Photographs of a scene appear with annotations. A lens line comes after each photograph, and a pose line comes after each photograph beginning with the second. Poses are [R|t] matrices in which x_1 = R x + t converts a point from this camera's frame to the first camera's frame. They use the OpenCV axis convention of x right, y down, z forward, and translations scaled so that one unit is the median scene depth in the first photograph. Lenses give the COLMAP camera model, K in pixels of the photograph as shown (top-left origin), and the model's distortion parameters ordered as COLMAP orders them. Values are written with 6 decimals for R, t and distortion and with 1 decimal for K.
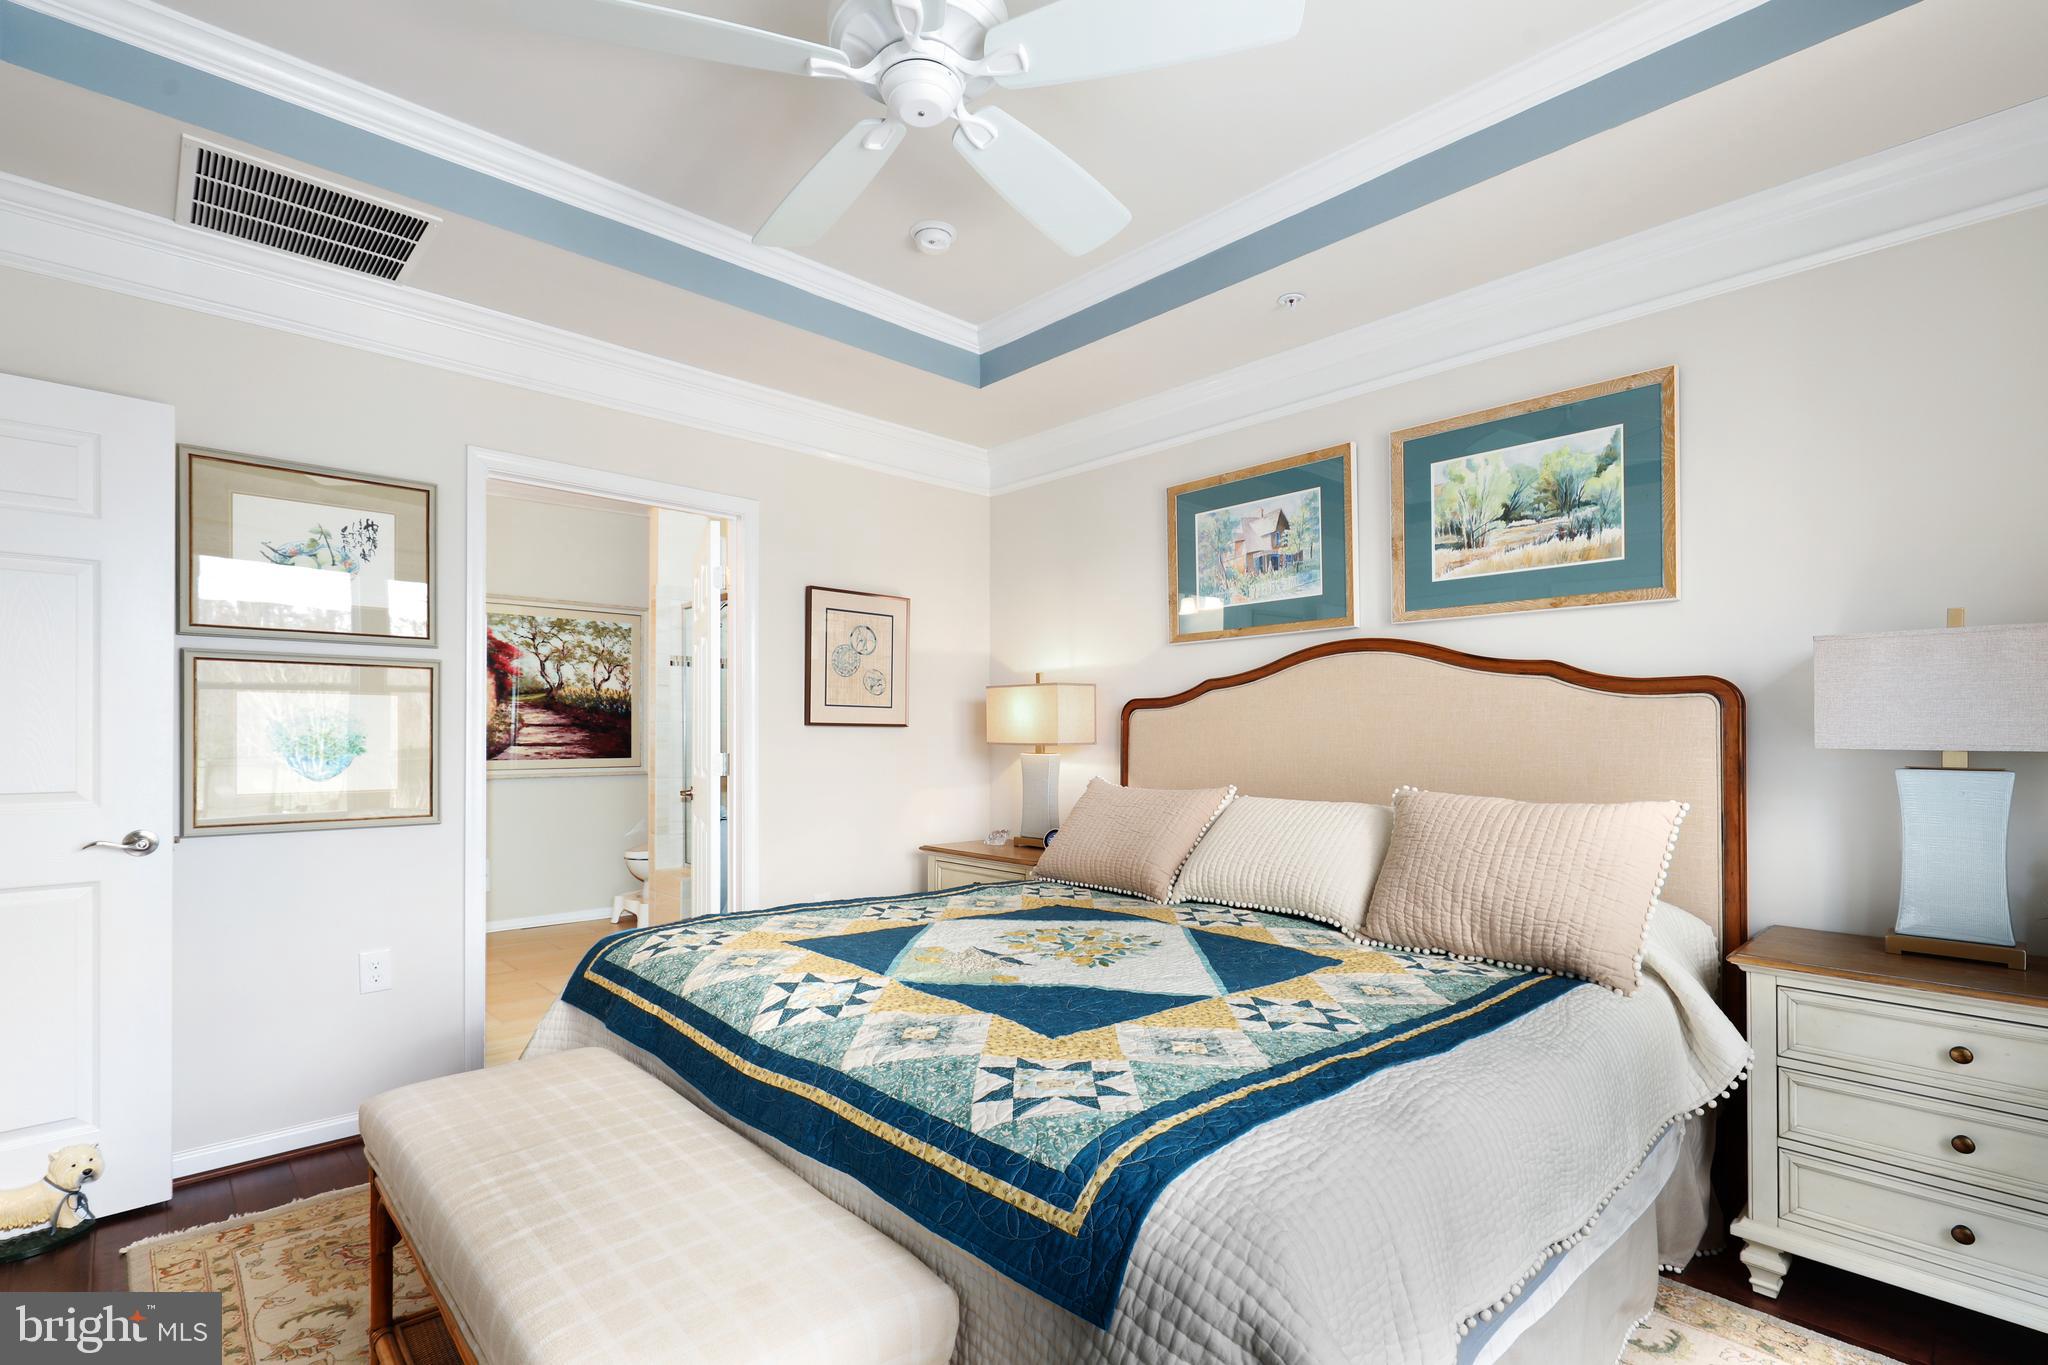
lens RADIAL K [[938.2, 0, 1041.7], [0, 938.2, 729.0], [0, 0, 1]] dist [0.000787, 0.000106]
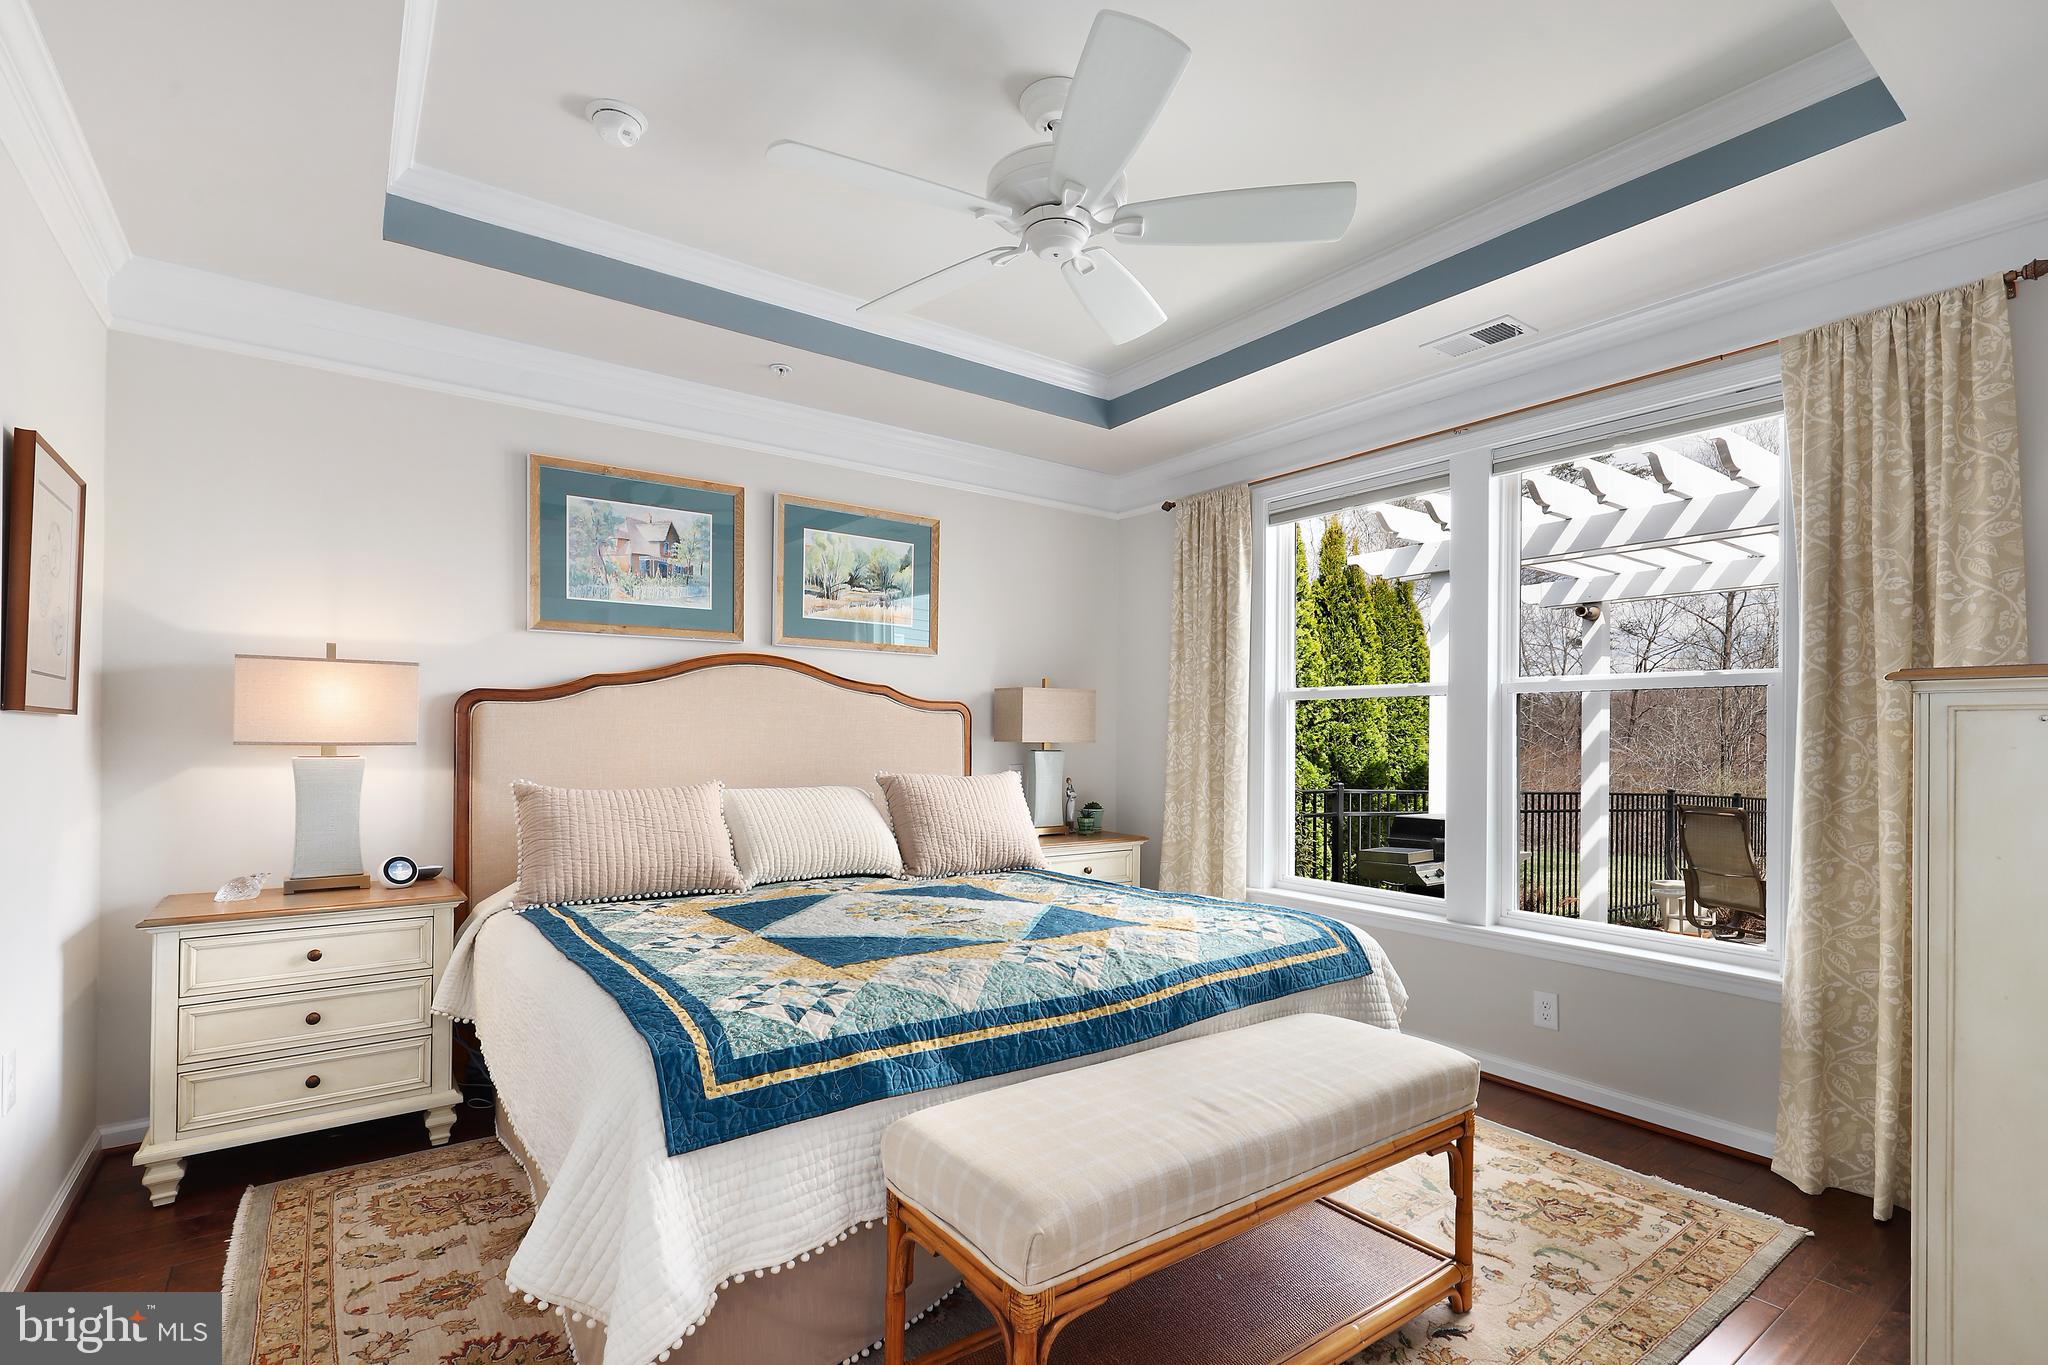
lens RADIAL K [[938.2, 0, 993.6], [0, 938.2, 740.5], [0, 0, 1]] dist [0.000787, 0.000106]
pose [[0.151729, -0.005906, 0.988404, -0.837055], [-0.016384, 0.999830, 0.008490, -0.000252], [-0.988286, -0.017482, 0.151607, 0.525901]]
